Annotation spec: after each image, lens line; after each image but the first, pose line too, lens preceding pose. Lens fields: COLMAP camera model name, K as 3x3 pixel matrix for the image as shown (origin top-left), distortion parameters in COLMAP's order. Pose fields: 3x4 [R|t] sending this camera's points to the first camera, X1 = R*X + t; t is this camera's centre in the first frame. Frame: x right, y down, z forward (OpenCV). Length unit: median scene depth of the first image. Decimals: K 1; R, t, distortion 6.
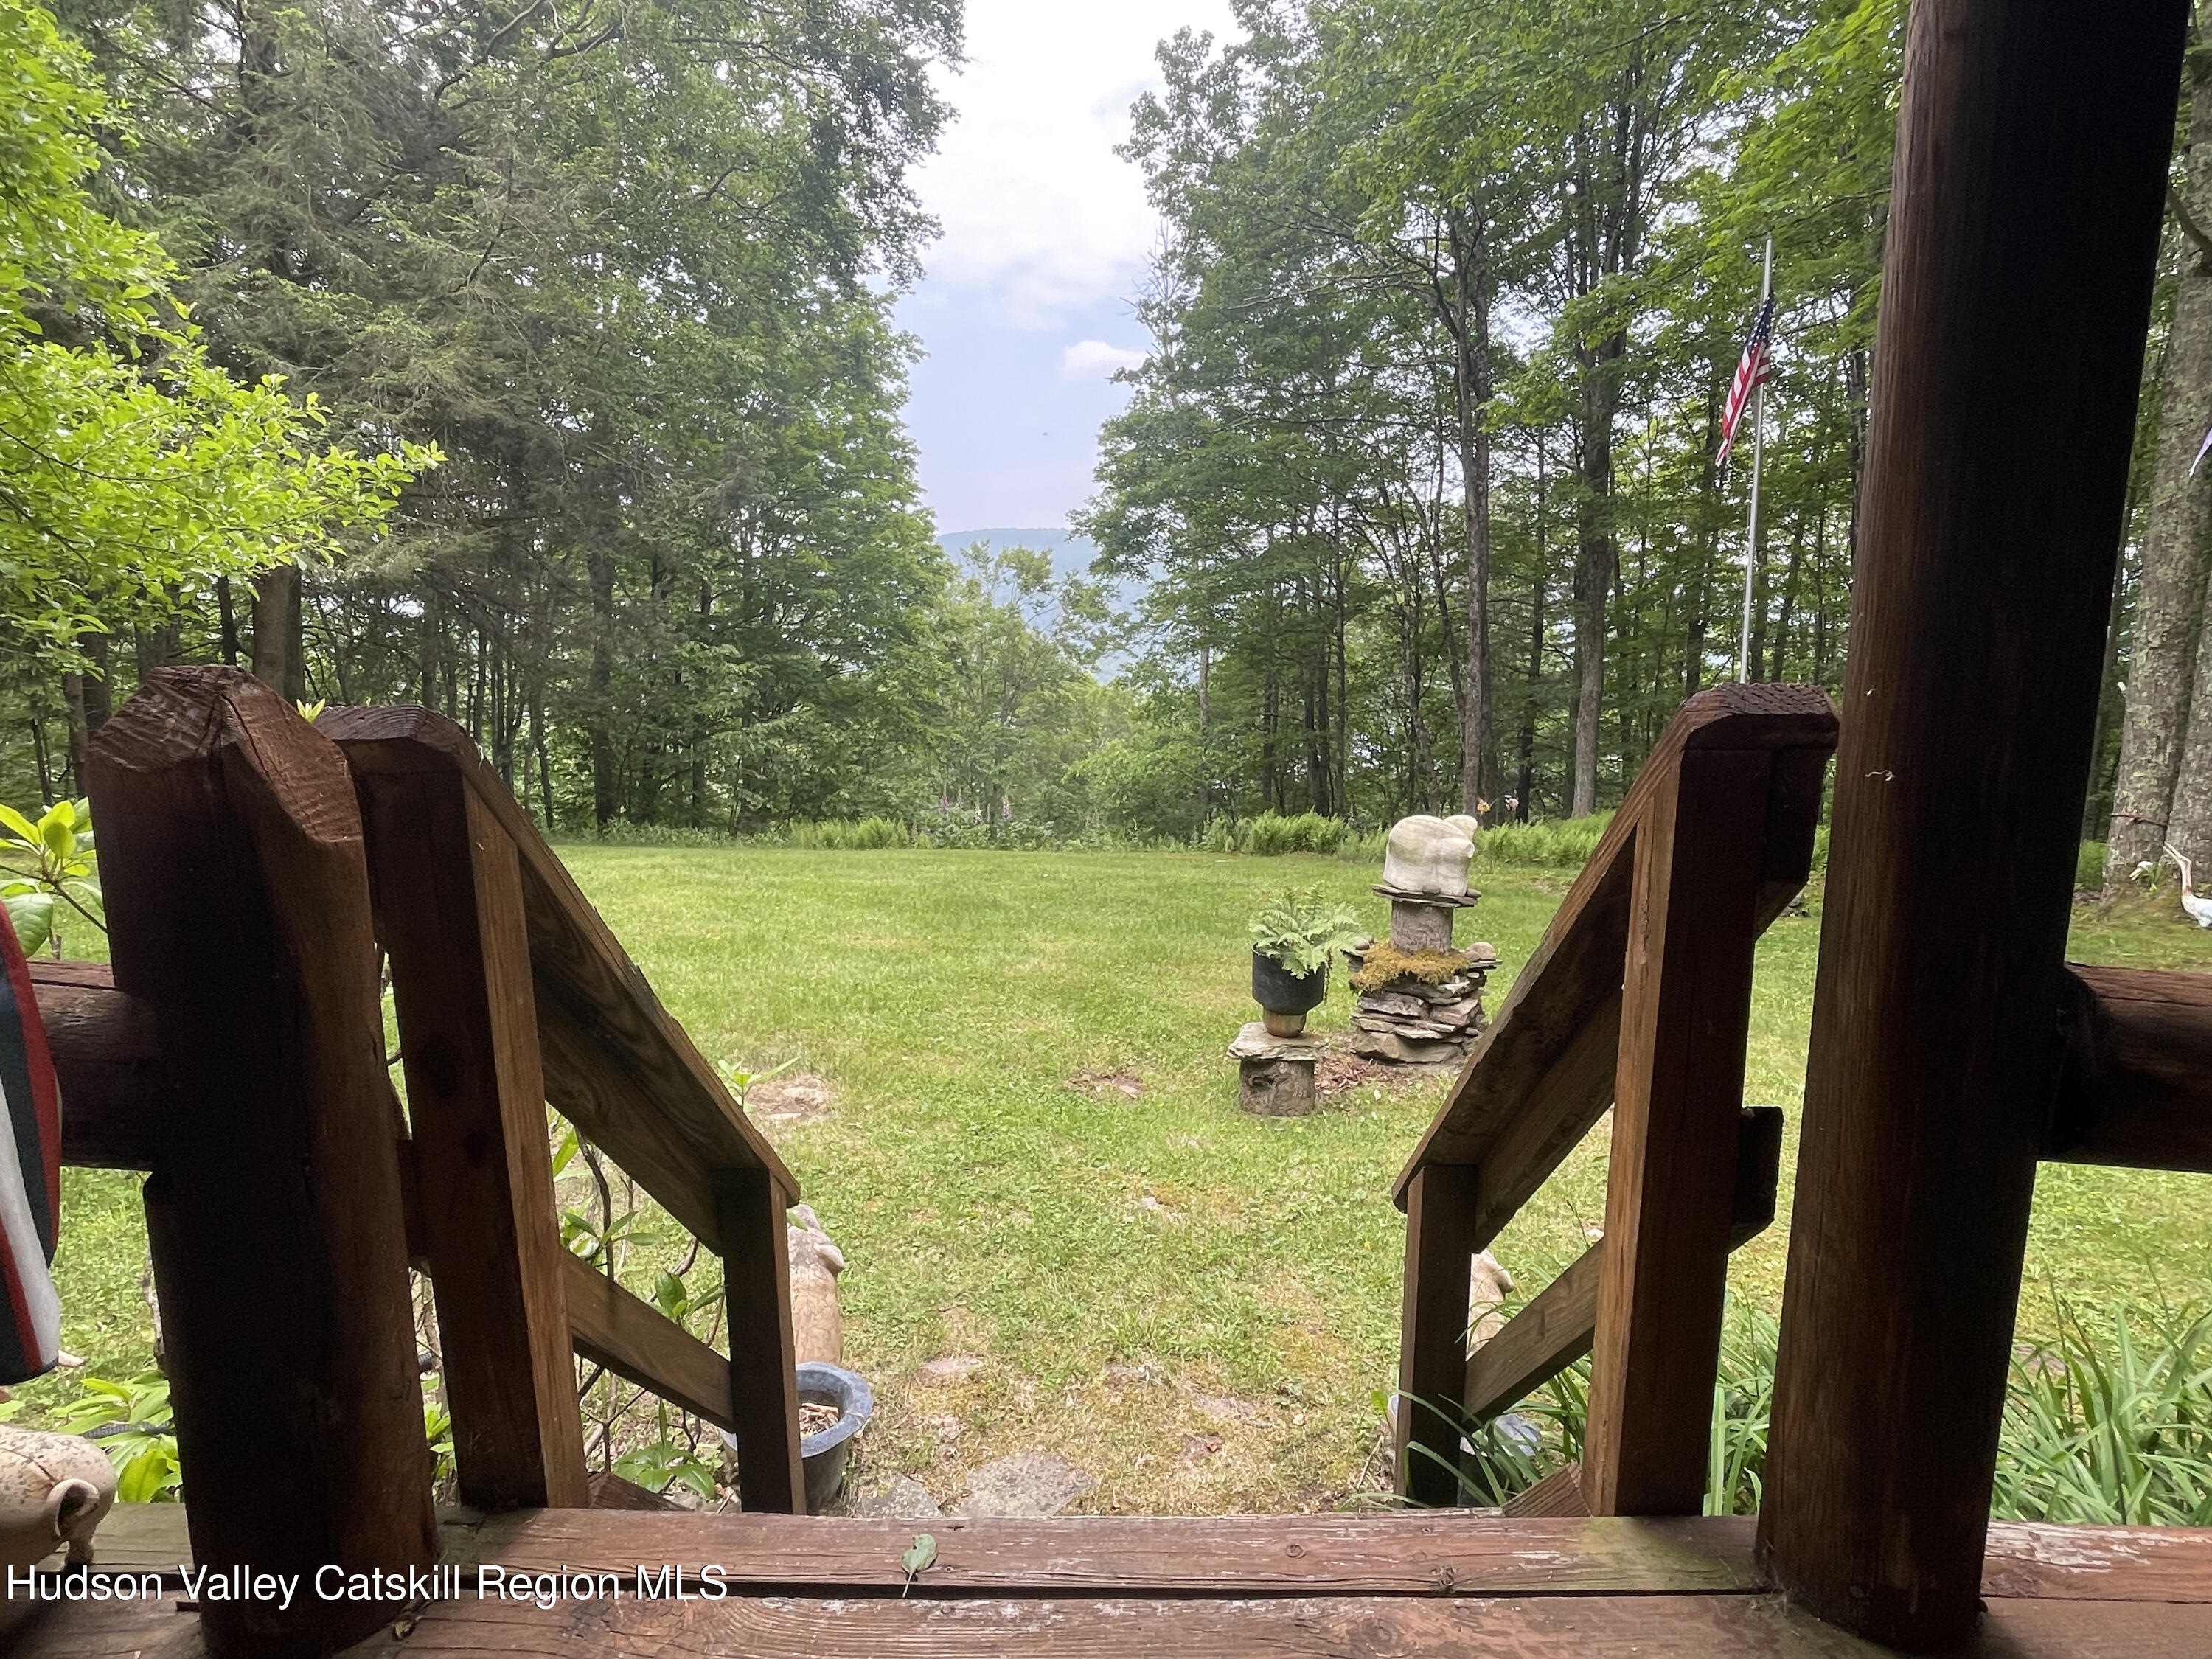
lens RADIAL K [[1216.6, 0, 1106.3], [0, 1216.6, 823.6], [0, 0, 1]] dist [0.000847, 0.000675]
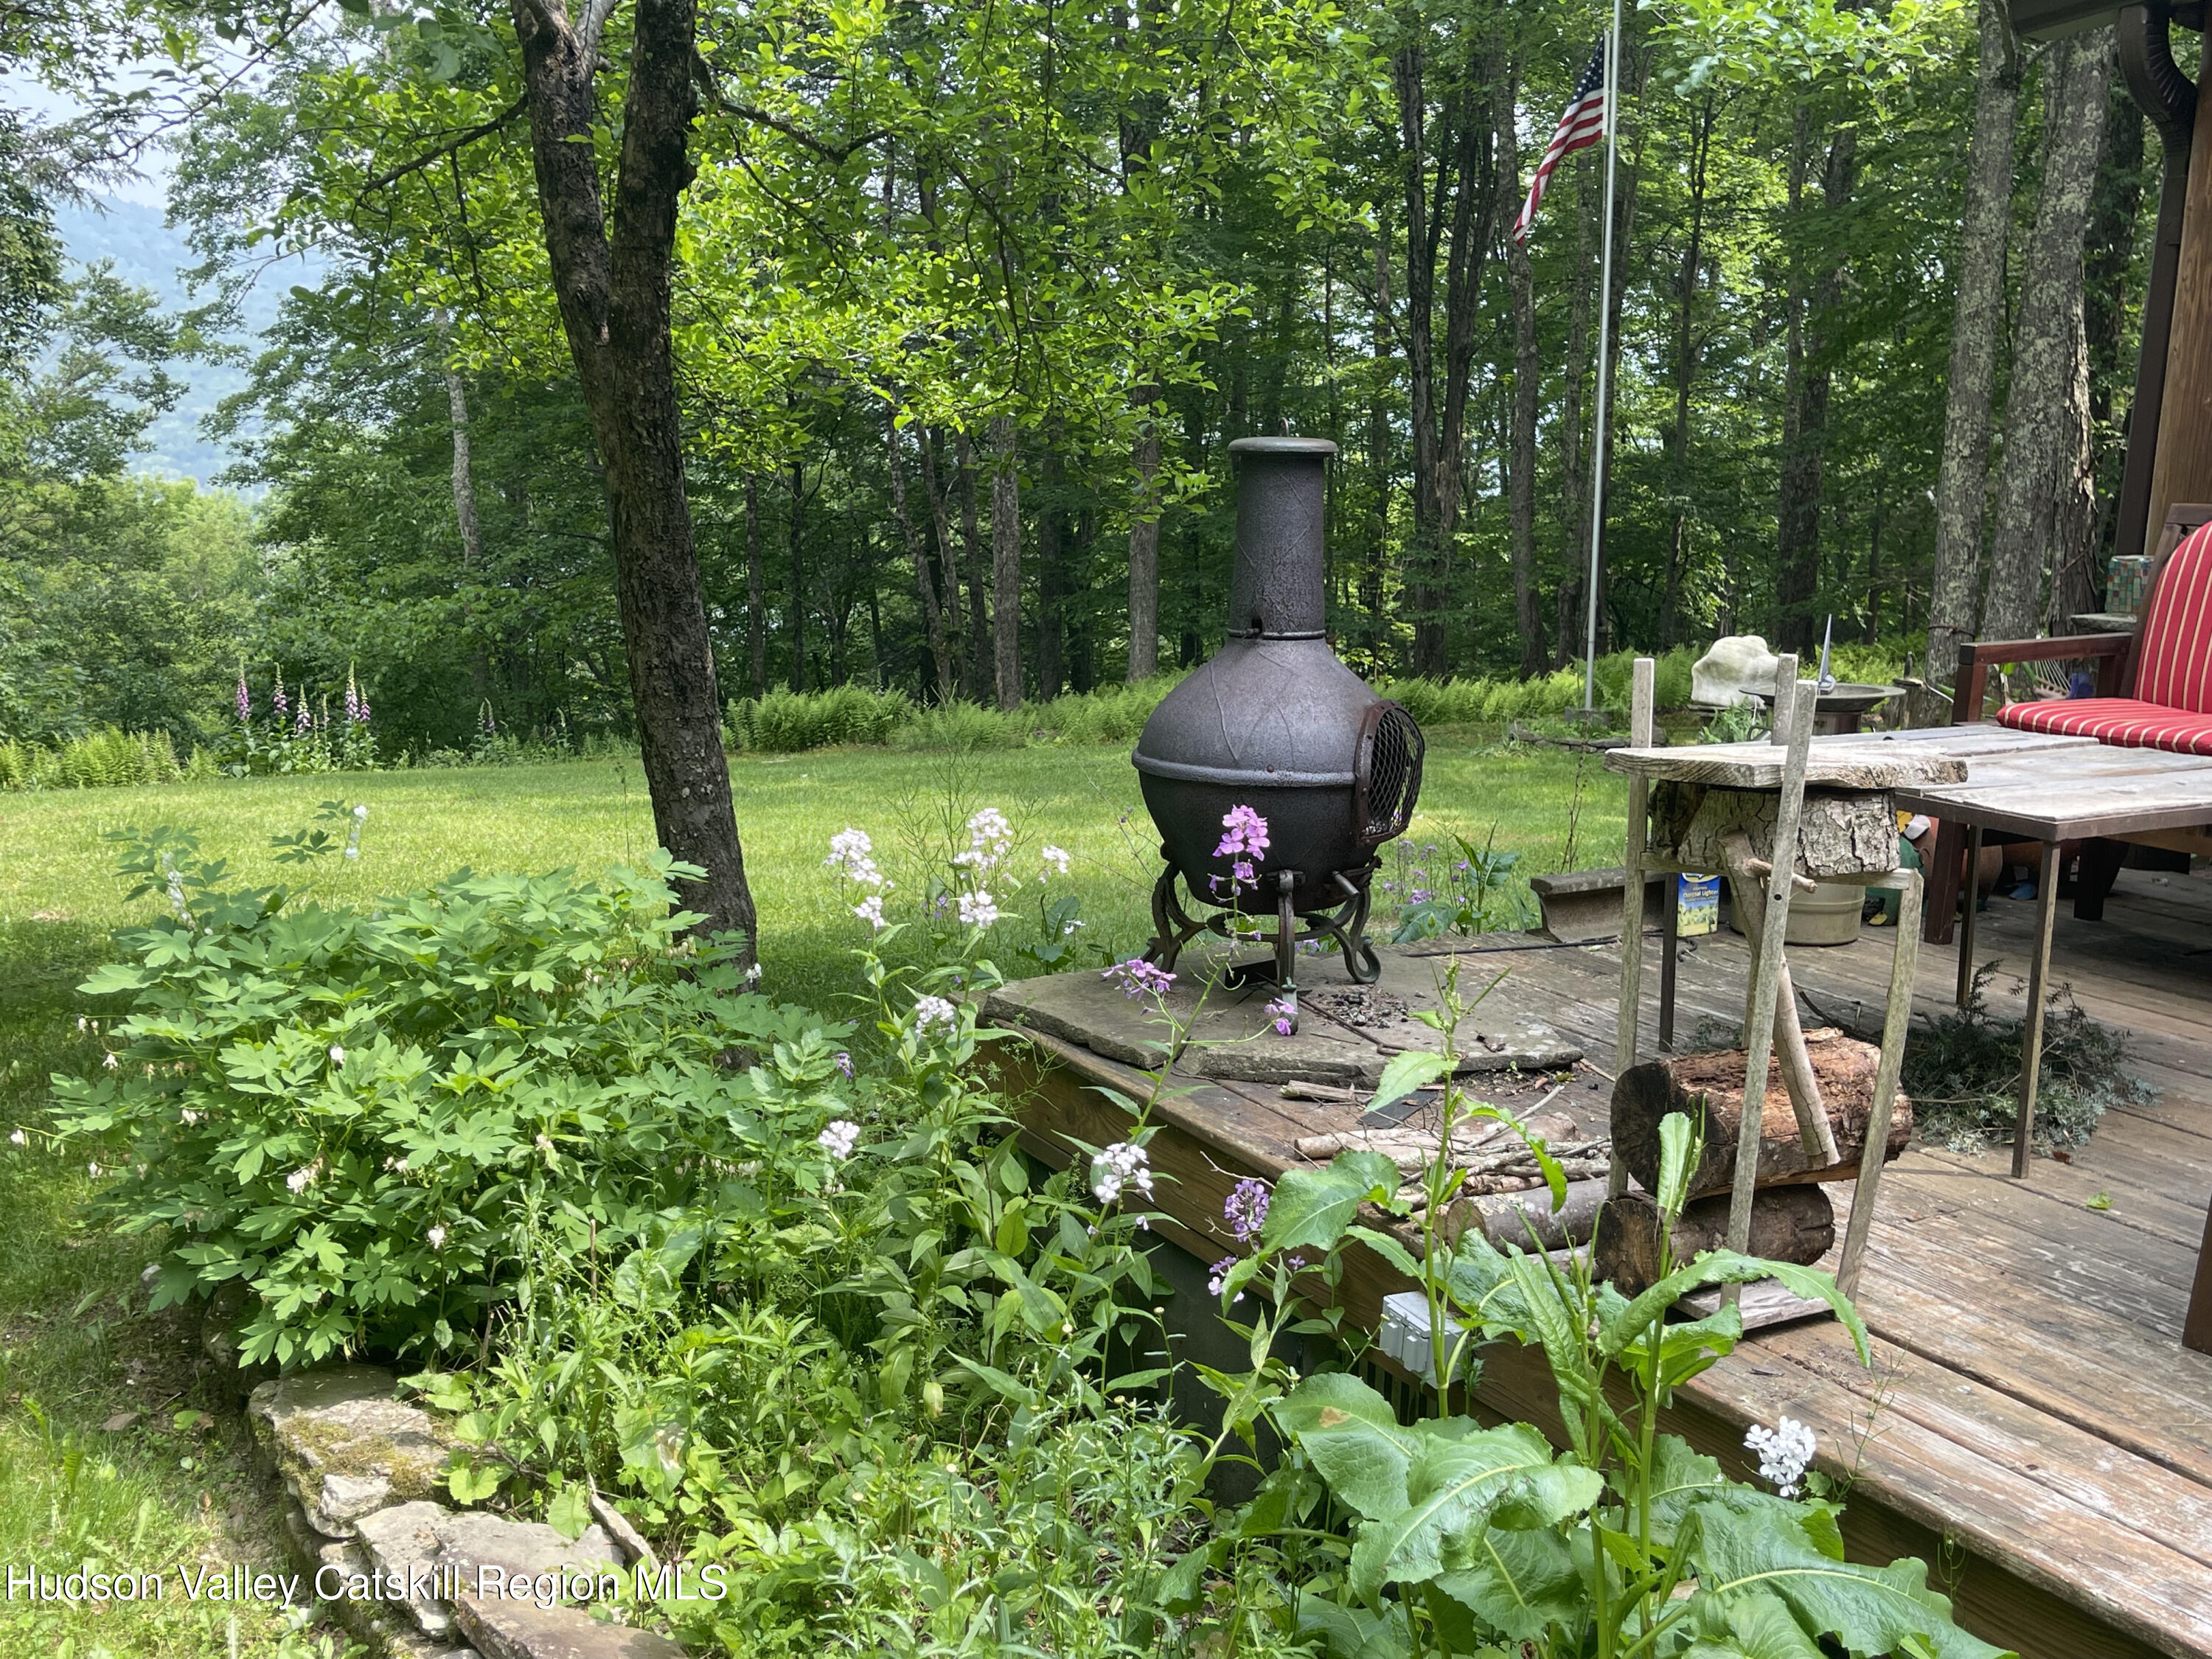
lens RADIAL K [[2225.8, 0, 1110.9], [0, 2225.8, 843.1], [0, 0, 1]] dist [0.024577, 0.000000]
pose [[0.840128, -0.085697, 0.535576, -0.734649], [0.058032, 0.995973, 0.068333, 0.005405], [-0.539275, -0.026328, 0.841718, -0.175114]]
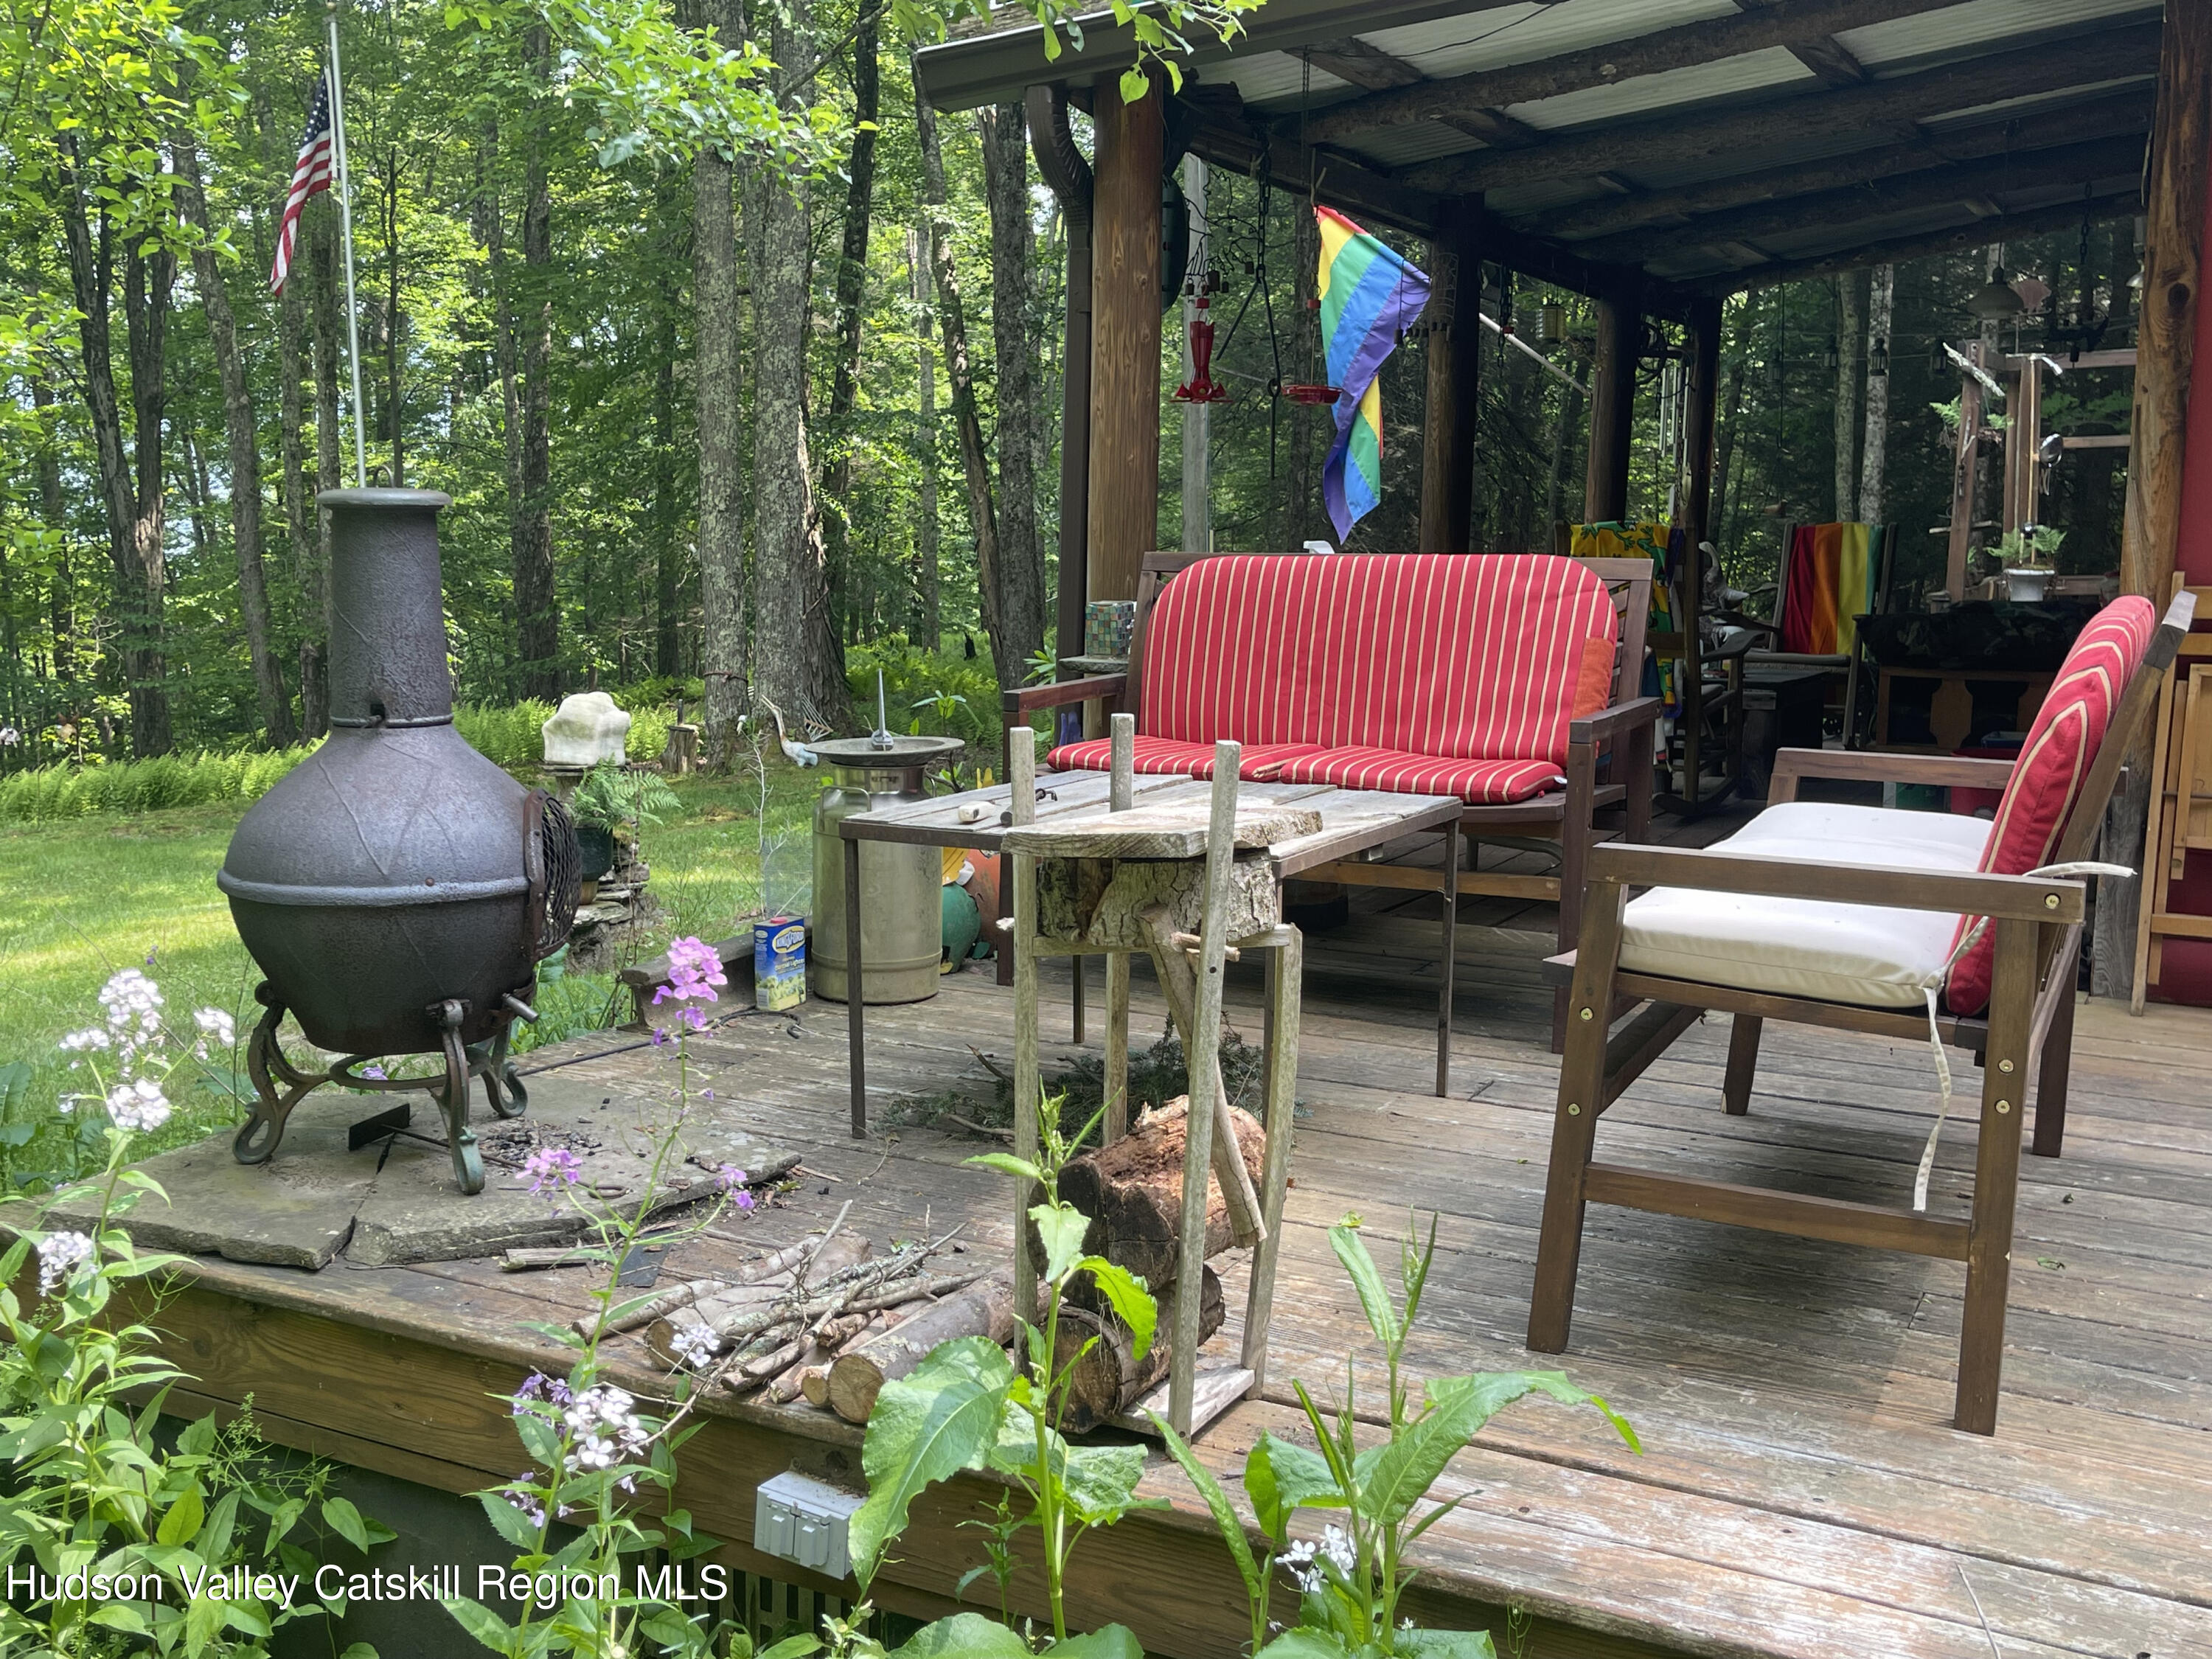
lens RADIAL K [[2225.8, 0, 1127.6], [0, 2225.8, 807.8], [0, 0, 1]] dist [0.024577, 0.000000]
pose [[0.410758, -0.119512, 0.903878, -0.751798], [0.114328, 0.990298, 0.078984, -0.003181], [-0.904548, 0.070895, 0.420436, -0.102033]]
